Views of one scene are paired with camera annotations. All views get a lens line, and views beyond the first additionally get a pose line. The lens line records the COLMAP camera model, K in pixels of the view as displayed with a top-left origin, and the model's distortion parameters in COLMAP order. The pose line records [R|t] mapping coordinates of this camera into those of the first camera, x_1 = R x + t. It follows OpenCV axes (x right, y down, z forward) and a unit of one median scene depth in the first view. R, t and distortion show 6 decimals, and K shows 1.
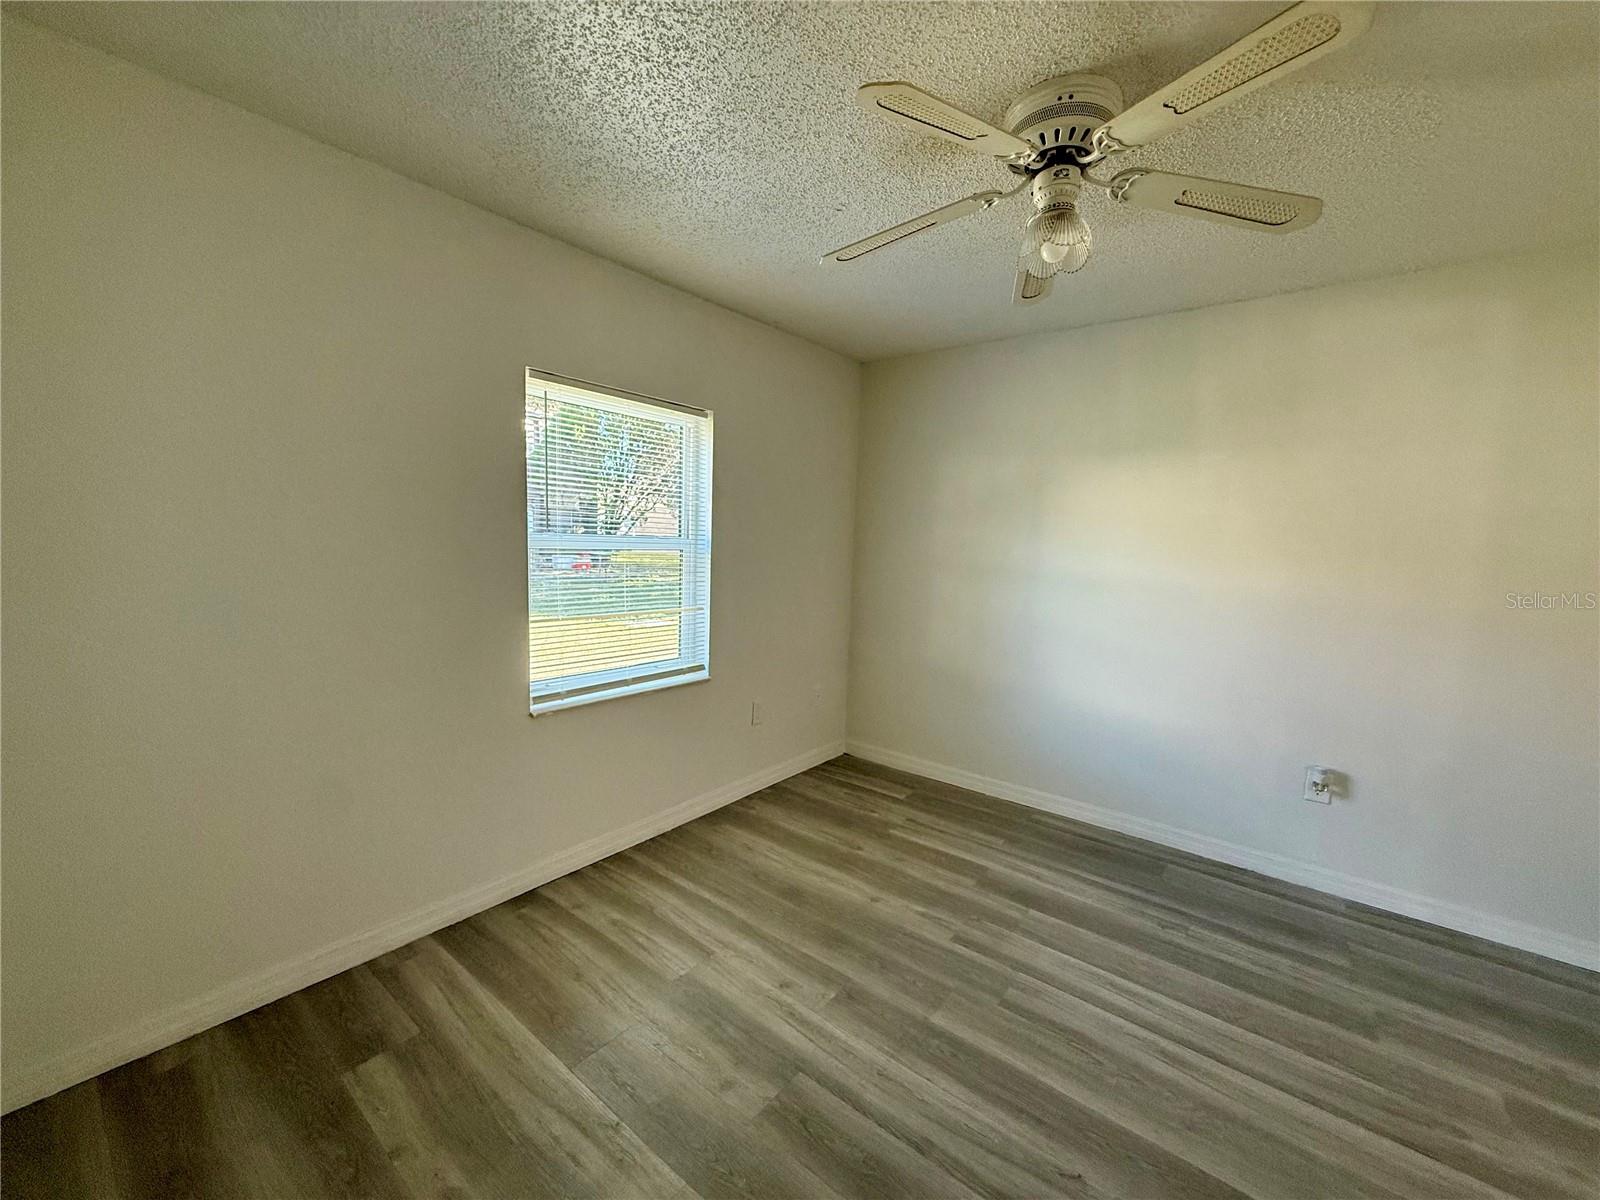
lens RADIAL K [[641.2, 0, 796.5], [0, 641.2, 605.4], [0, 0, 1]] dist [0.003078, 0.000020]
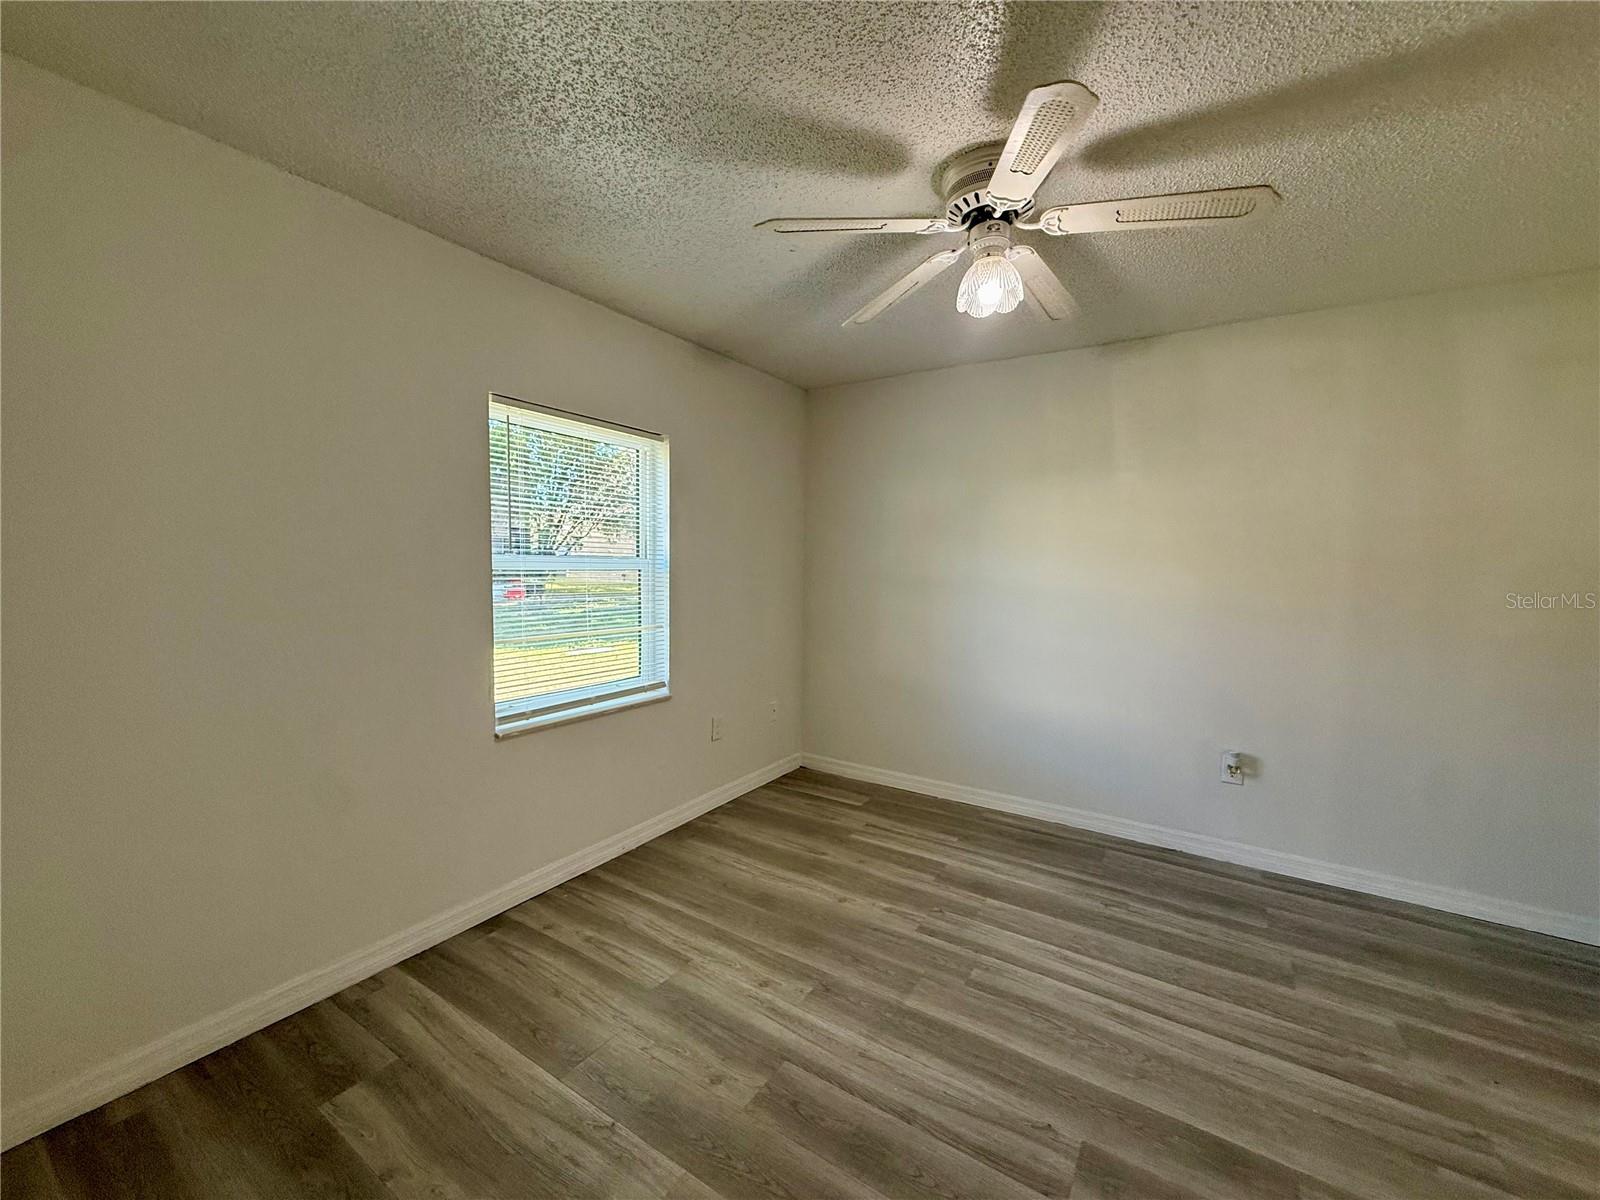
lens RADIAL K [[641.2, 0, 795.6], [0, 641.2, 604.5], [0, 0, 1]] dist [0.003078, 0.000020]
pose [[0.995016, -0.026164, 0.096224, -0.044018], [0.029870, 0.998859, -0.037275, 0.019098], [-0.095139, 0.039963, 0.994662, -0.049214]]
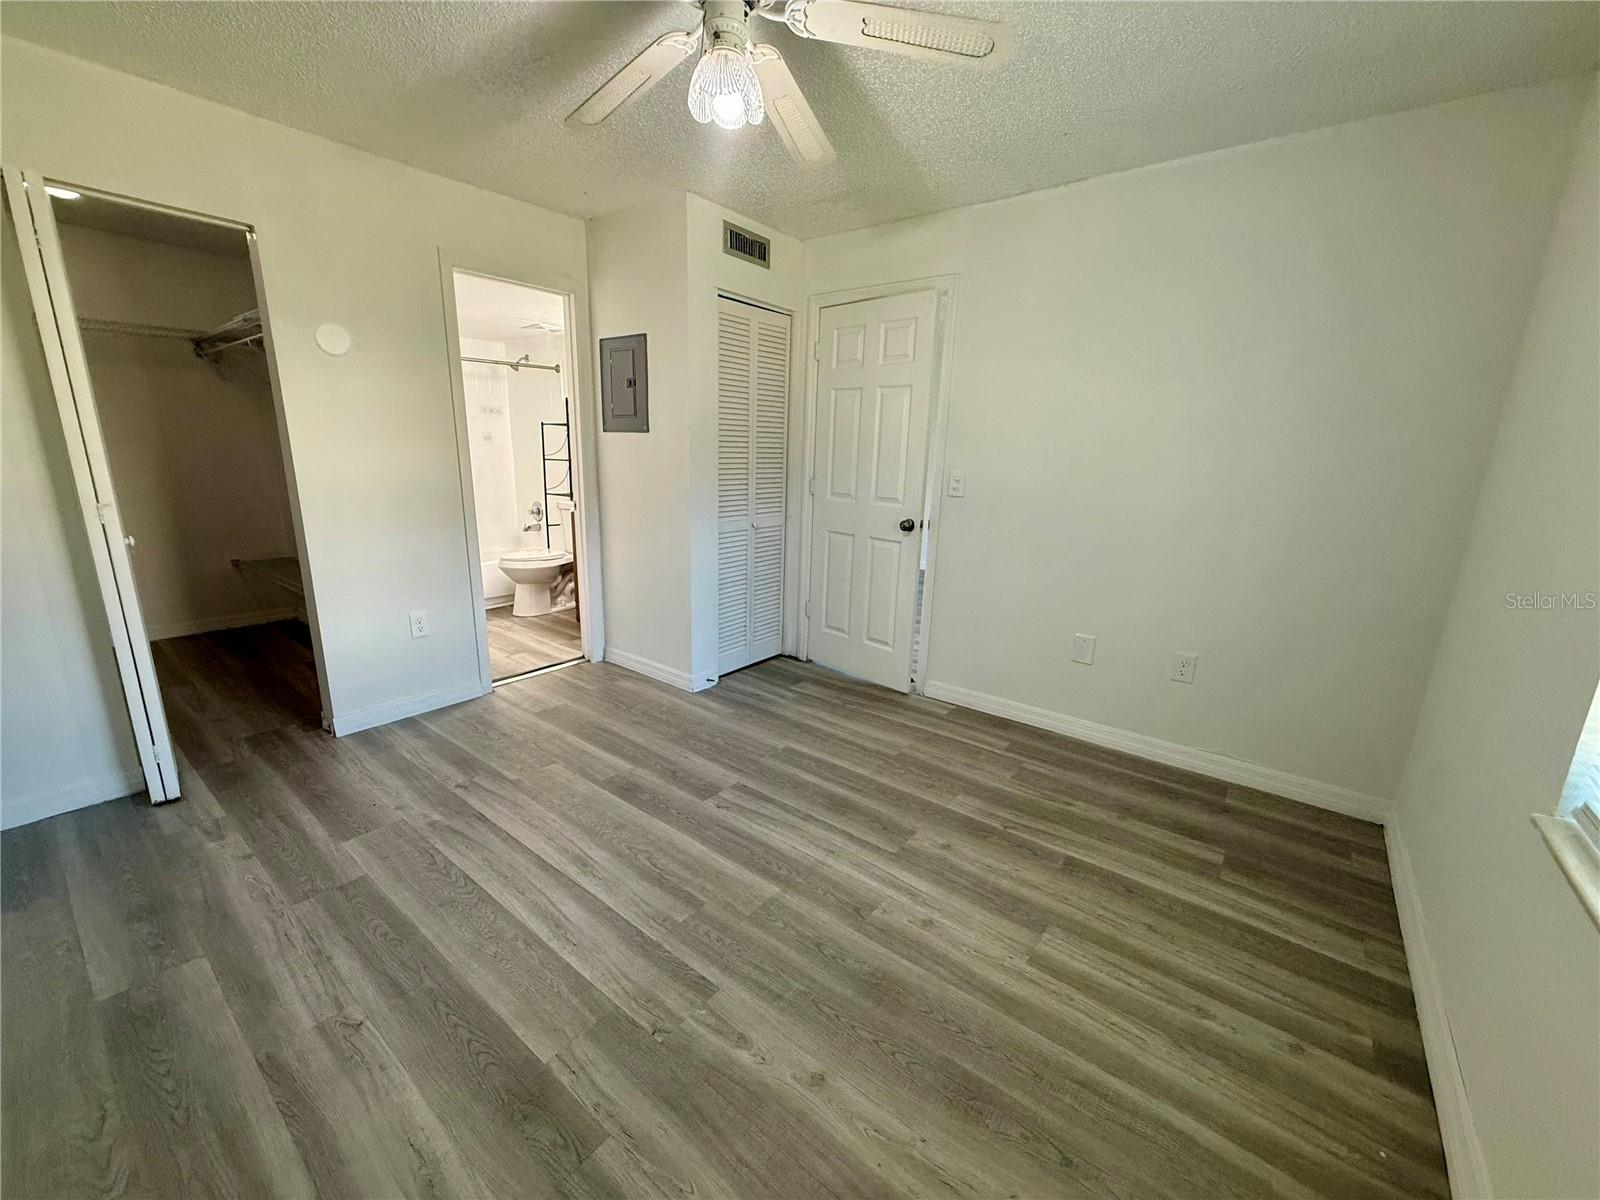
lens RADIAL K [[641.2, 0, 796.5], [0, 641.2, 603.4], [0, 0, 1]] dist [0.003078, 0.000020]
pose [[-0.998104, -0.055463, -0.026682, 0.192265], [-0.061239, 0.938245, 0.340509, -0.123849], [0.006149, 0.341498, -0.939862, 1.490302]]
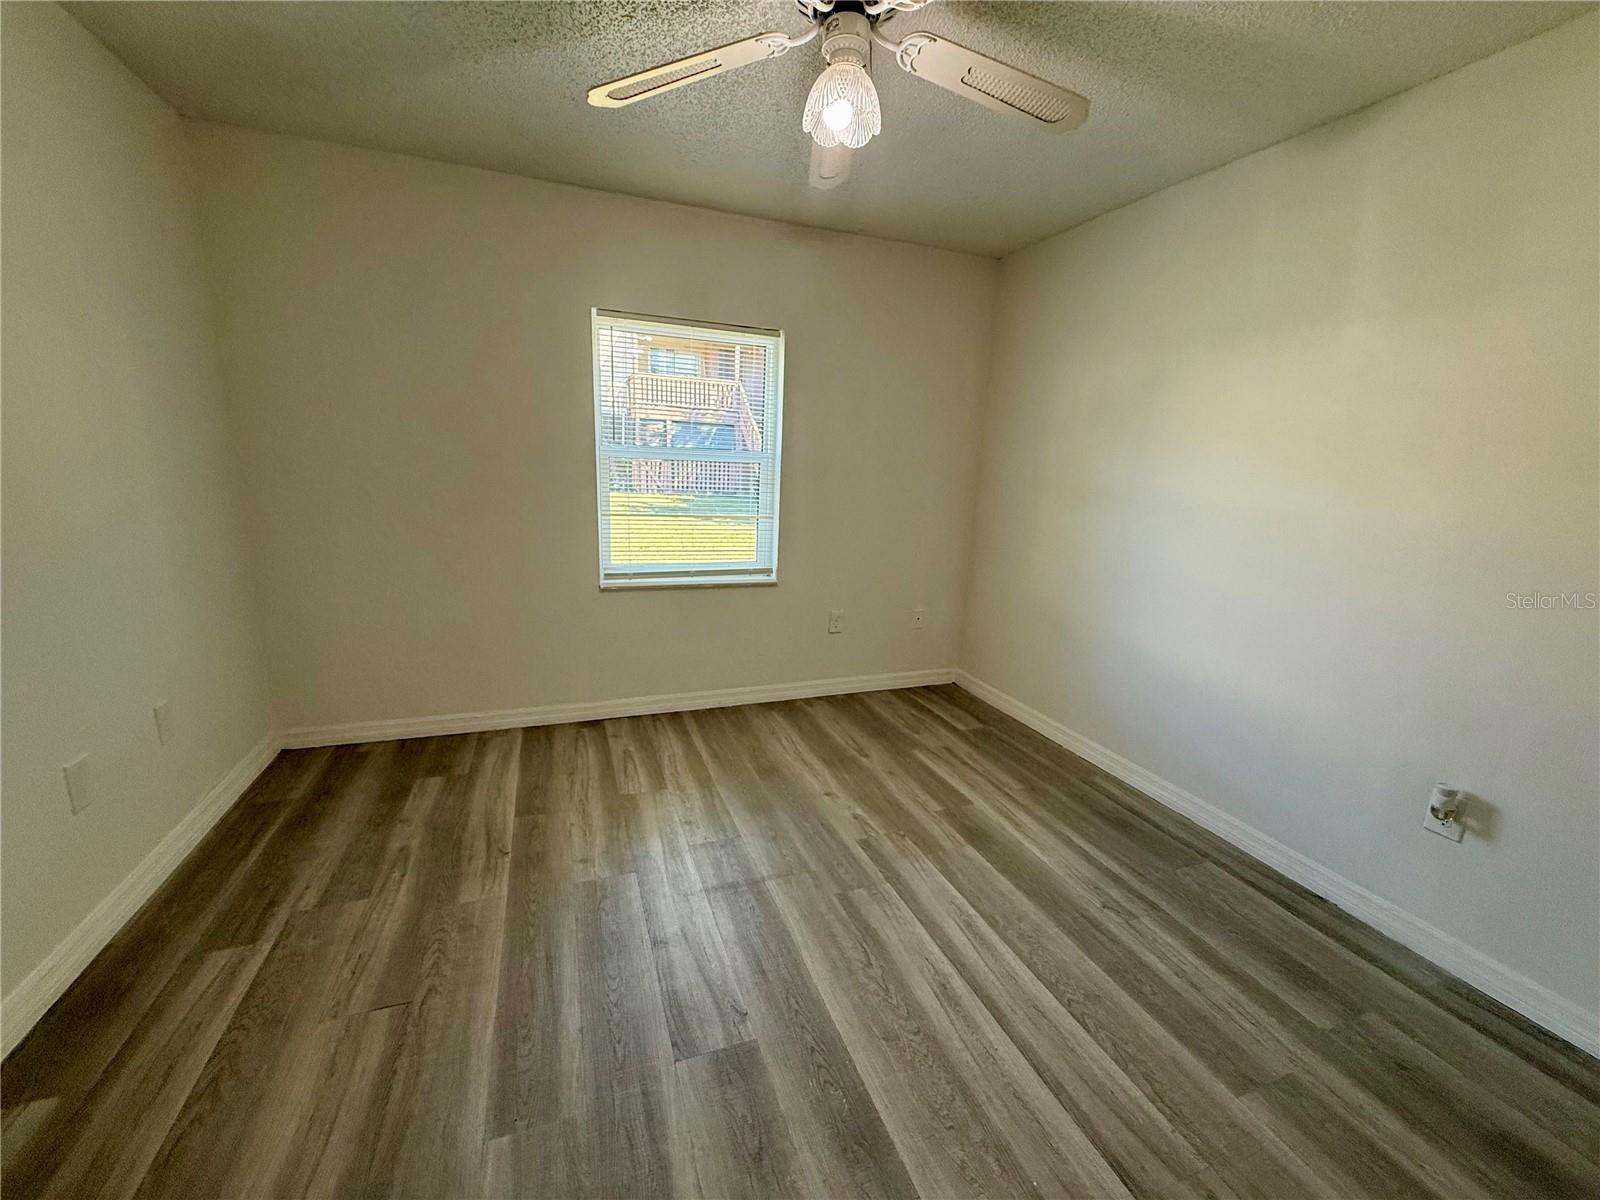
lens RADIAL K [[641.2, 0, 797.0], [0, 641.2, 605.2], [0, 0, 1]] dist [0.003078, 0.000020]
pose [[0.861861, 0.116756, -0.493521, 0.609618], [-0.068437, 0.991013, 0.114937, 0.033011], [0.502505, -0.065284, 0.862106, 0.083968]]
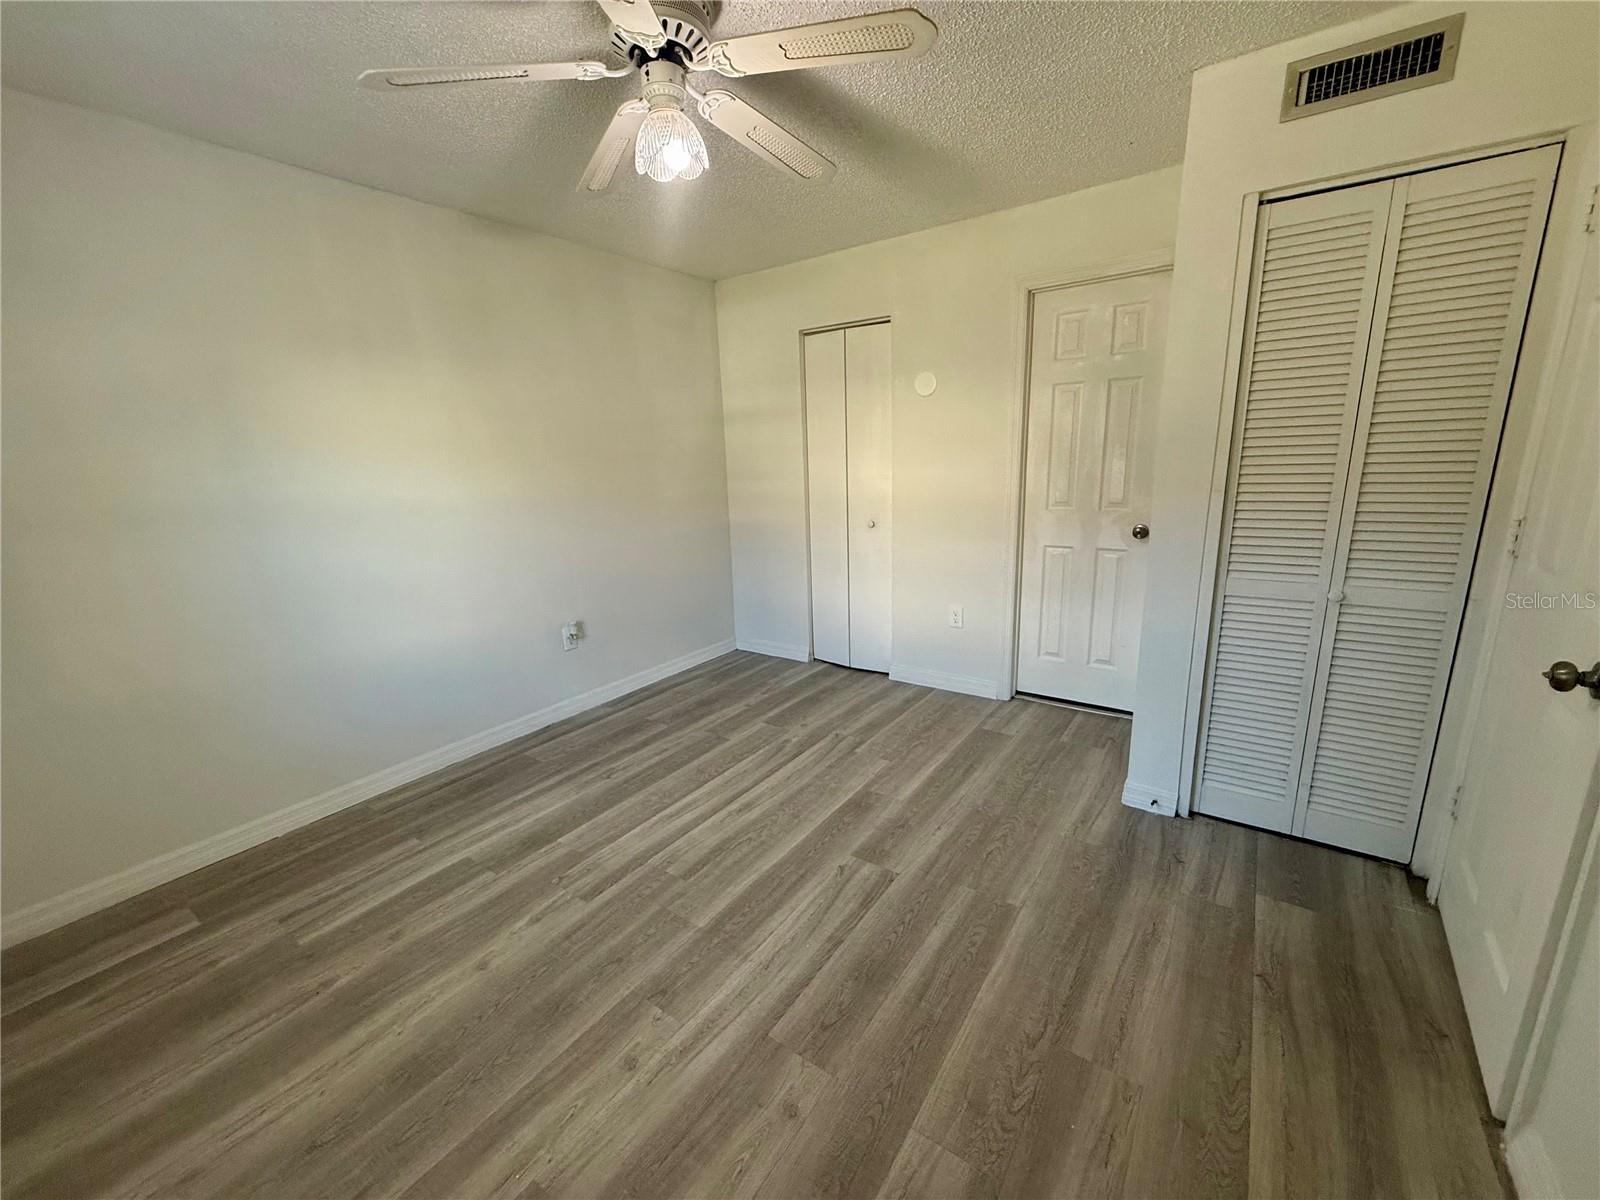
lens RADIAL K [[641.2, 0, 798.4], [0, 641.2, 604.1], [0, 0, 1]] dist [0.003078, 0.000020]
pose [[-0.064732, -0.266178, 0.961748, -0.534021], [0.142965, 0.951354, 0.272923, -0.087426], [-0.987609, 0.155163, -0.023529, 0.645132]]
